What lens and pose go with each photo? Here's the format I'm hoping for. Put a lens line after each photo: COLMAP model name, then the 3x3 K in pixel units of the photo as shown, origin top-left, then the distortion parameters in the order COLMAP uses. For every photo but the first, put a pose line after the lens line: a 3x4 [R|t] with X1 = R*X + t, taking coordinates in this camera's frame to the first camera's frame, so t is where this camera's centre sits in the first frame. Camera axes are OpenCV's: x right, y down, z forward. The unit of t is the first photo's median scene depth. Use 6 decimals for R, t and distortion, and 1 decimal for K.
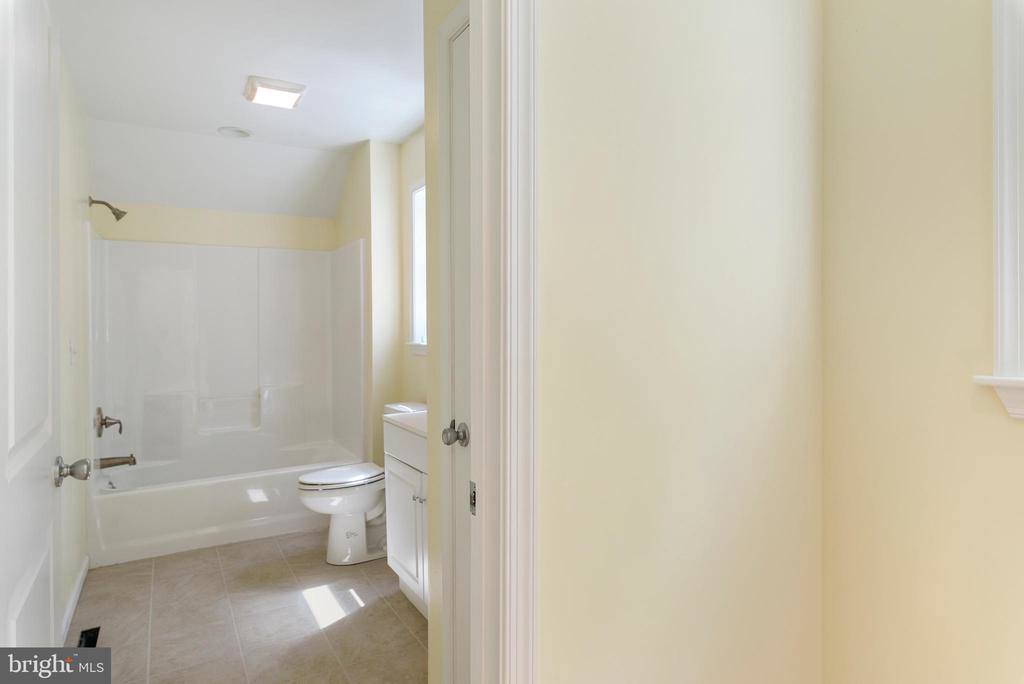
lens RADIAL K [[585.3, 0, 518.7], [0, 585.3, 323.0], [0, 0, 1]] dist [-0.001397, -0.000097]
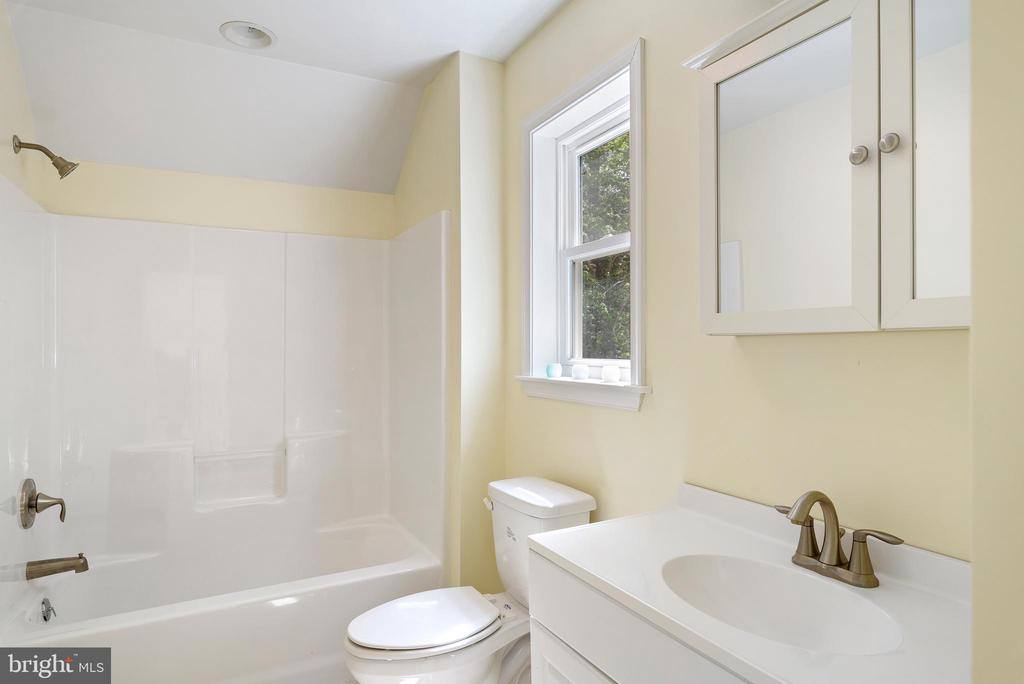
lens RADIAL K [[585.3, 0, 512.5], [0, 585.3, 343.2], [0, 0, 1]] dist [-0.001397, -0.000097]
pose [[0.998020, 0.003907, -0.062770, -0.165496], [-0.004599, 0.999930, -0.010890, 0.005923], [0.062723, 0.011157, 0.997969, 0.405087]]
